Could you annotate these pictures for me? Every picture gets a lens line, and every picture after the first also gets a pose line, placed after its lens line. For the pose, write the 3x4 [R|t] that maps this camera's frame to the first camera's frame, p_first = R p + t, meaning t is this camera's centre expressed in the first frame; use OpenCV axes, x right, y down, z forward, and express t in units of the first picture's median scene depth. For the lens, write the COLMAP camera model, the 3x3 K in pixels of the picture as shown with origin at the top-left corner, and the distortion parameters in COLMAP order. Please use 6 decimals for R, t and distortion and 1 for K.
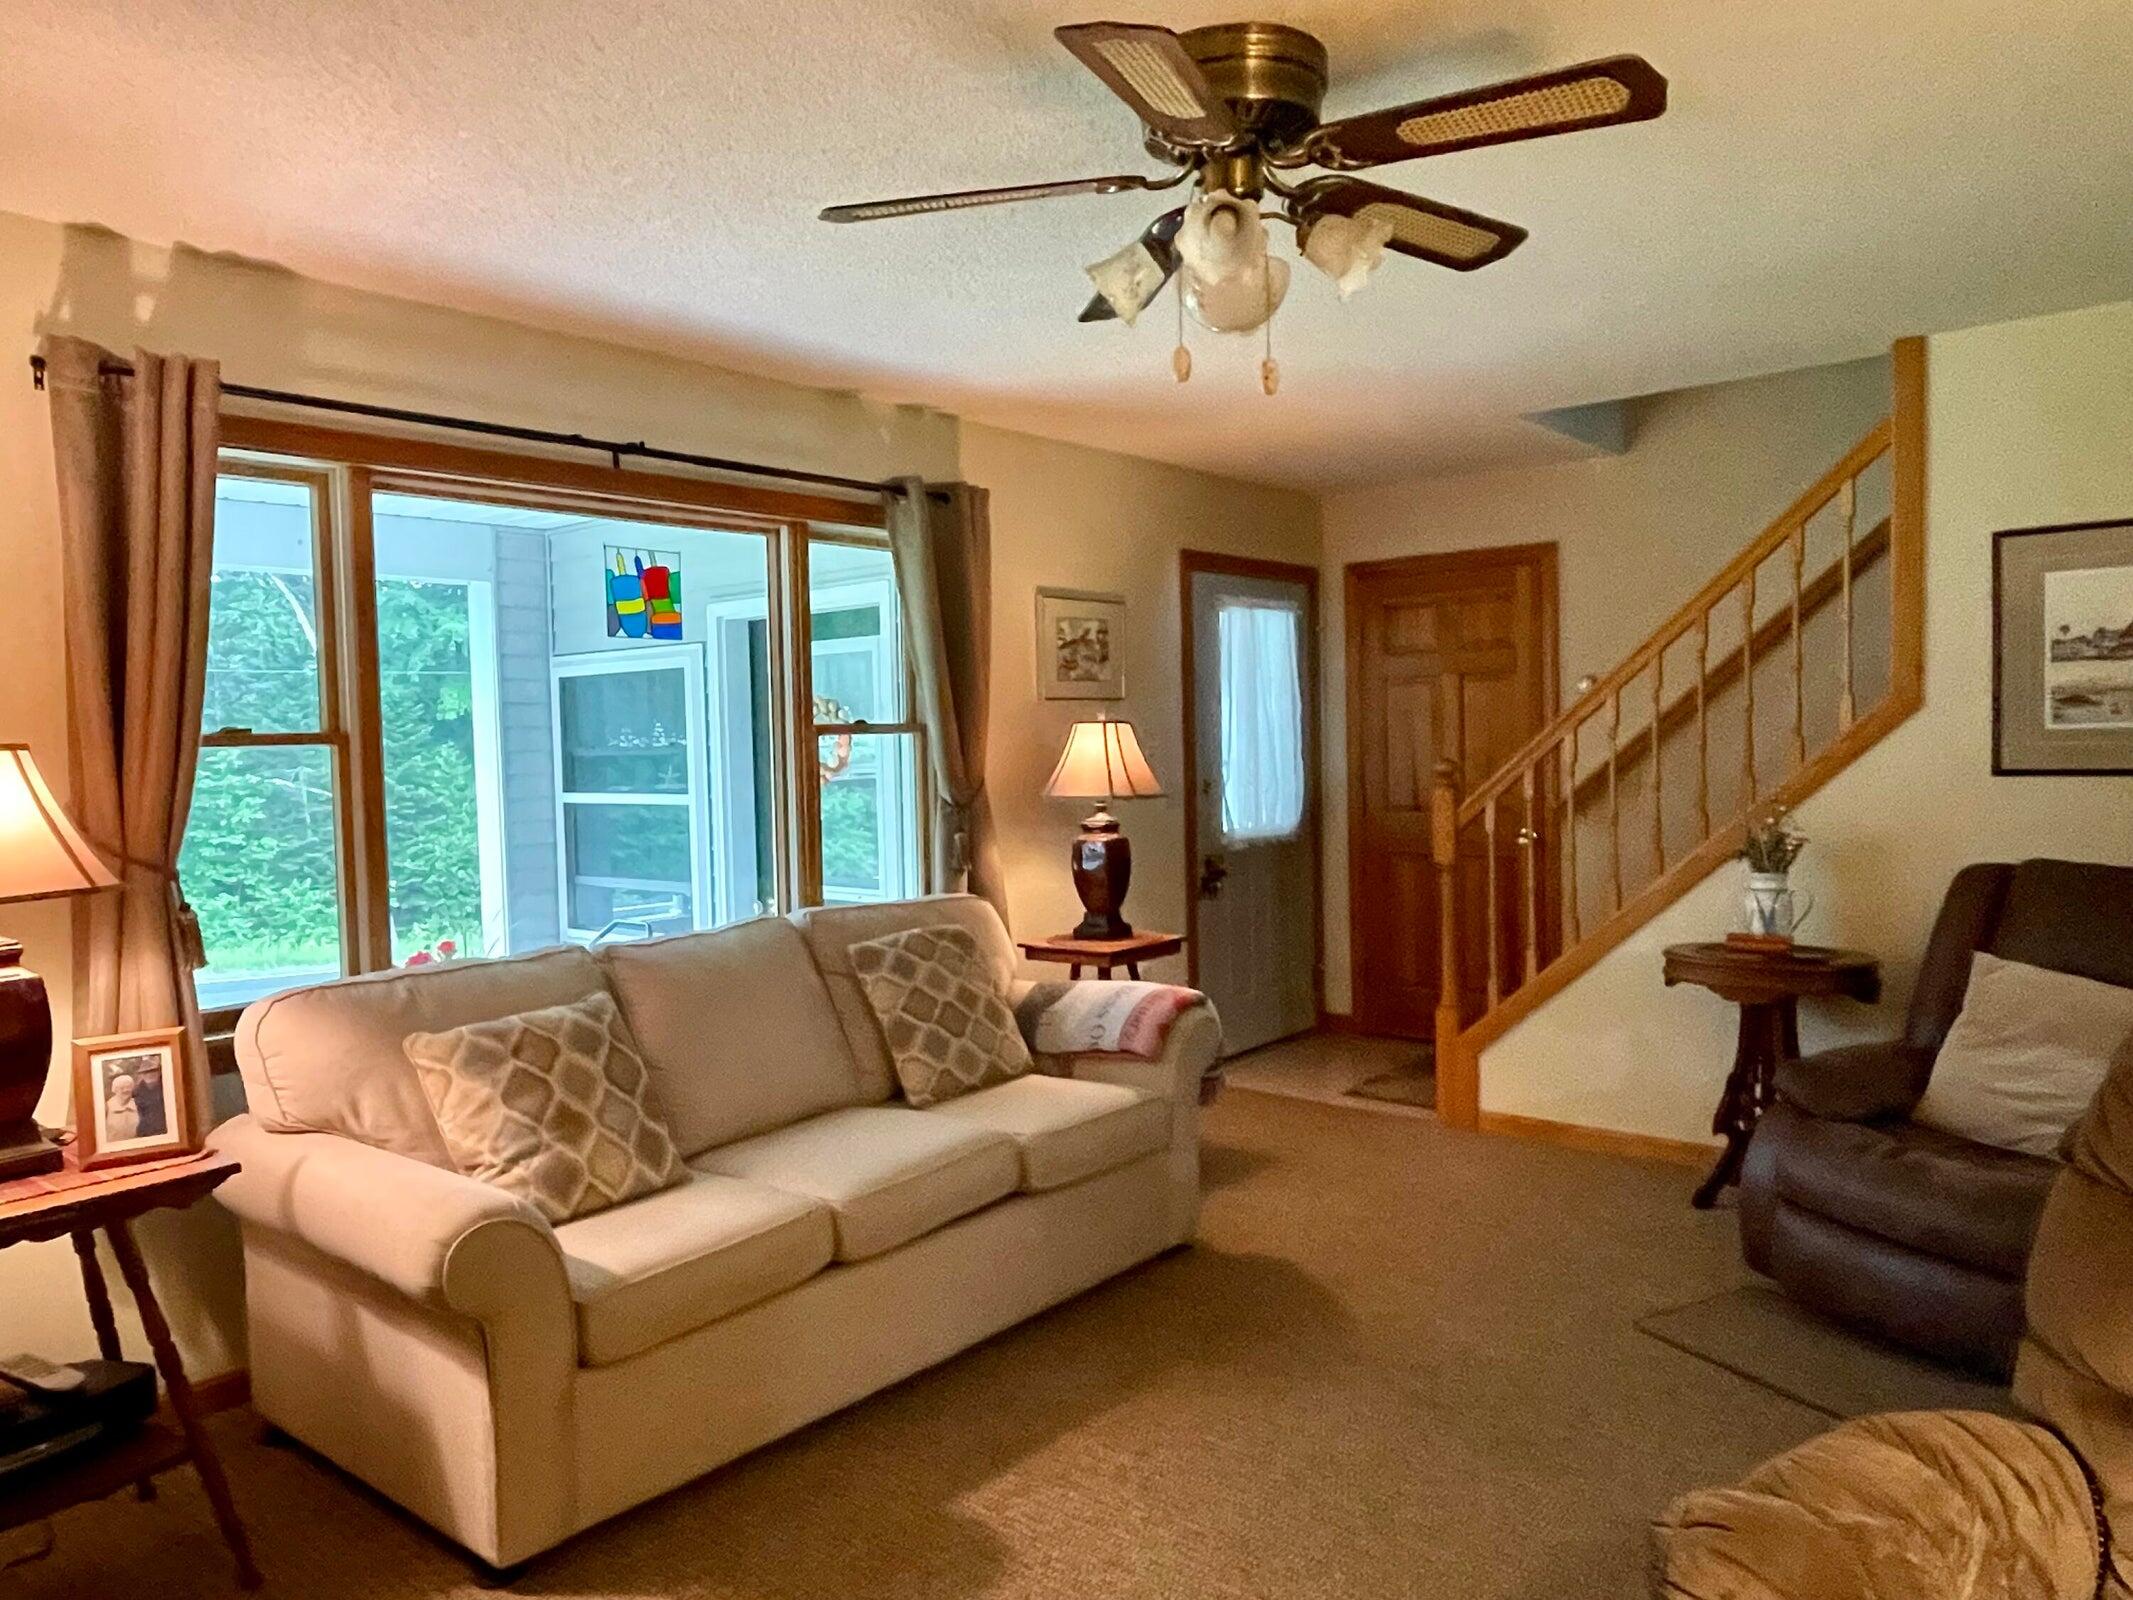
lens RADIAL K [[1424.8, 0, 1062.9], [0, 1424.8, 799.7], [0, 0, 1]] dist [-0.014708, -0.000749]
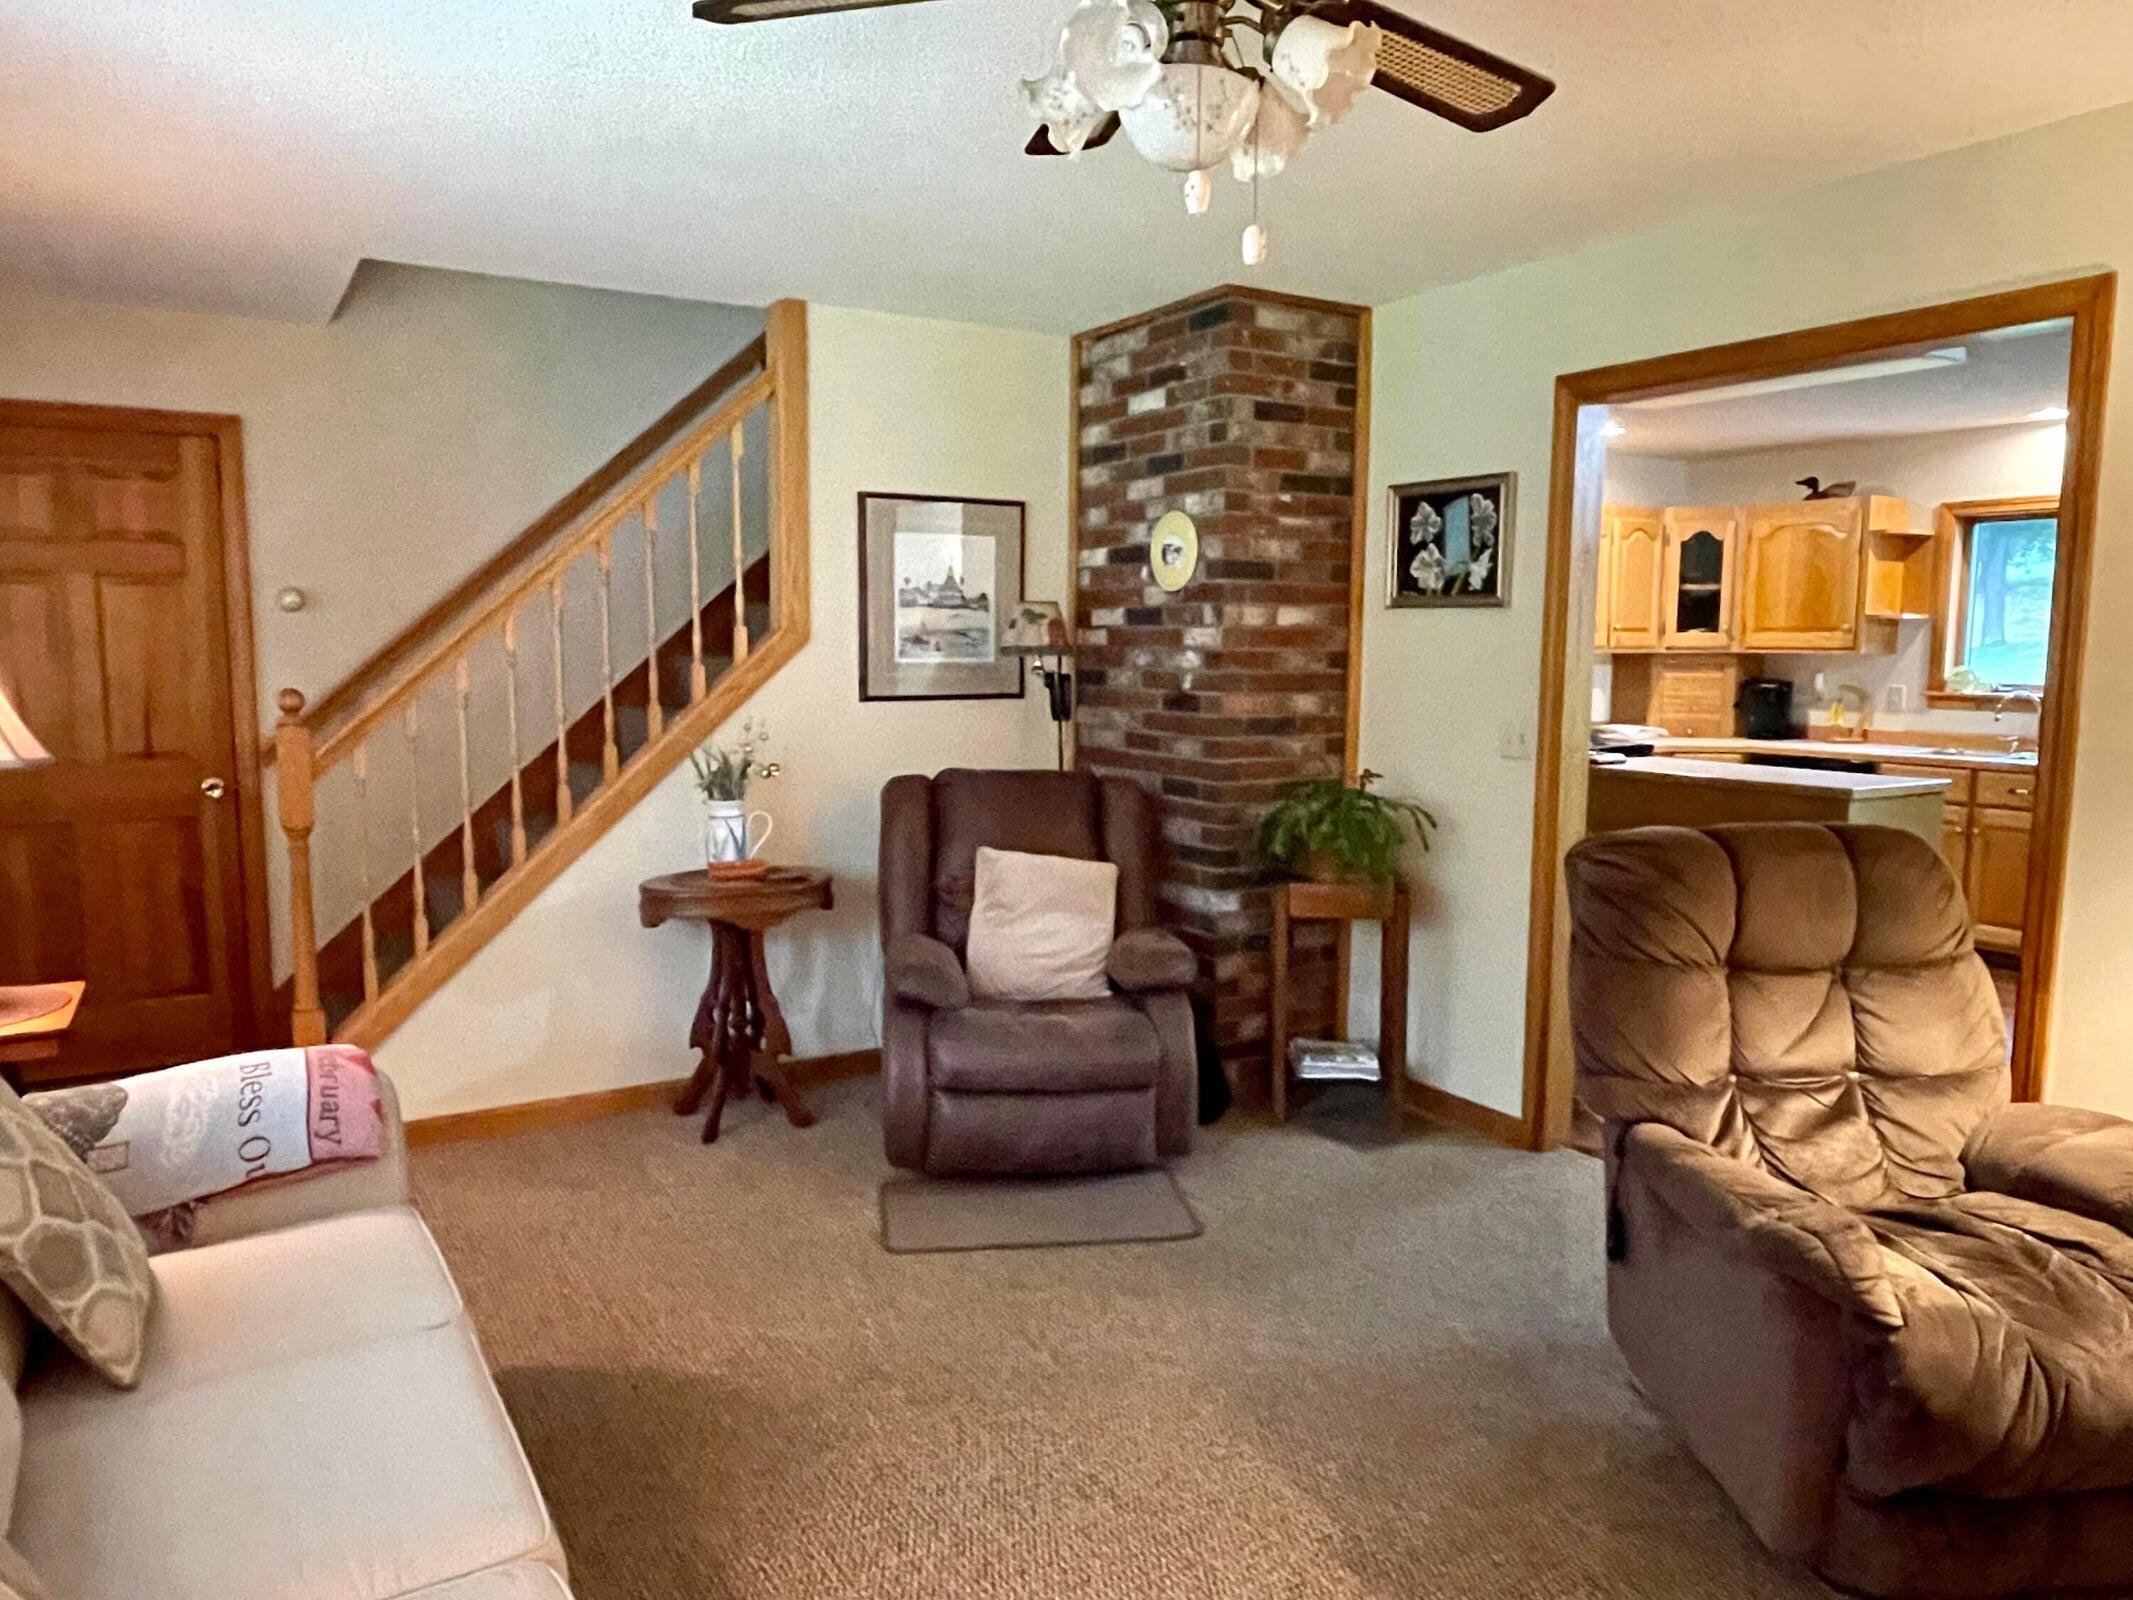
lens RADIAL K [[1424.8, 0, 1068.2], [0, 1424.8, 797.9], [0, 0, 1]] dist [-0.014708, -0.000749]
pose [[0.312606, -0.078831, 0.946606, -0.405895], [0.028252, 0.996881, 0.073688, -0.019487], [-0.949463, 0.003708, 0.313858, 0.462144]]
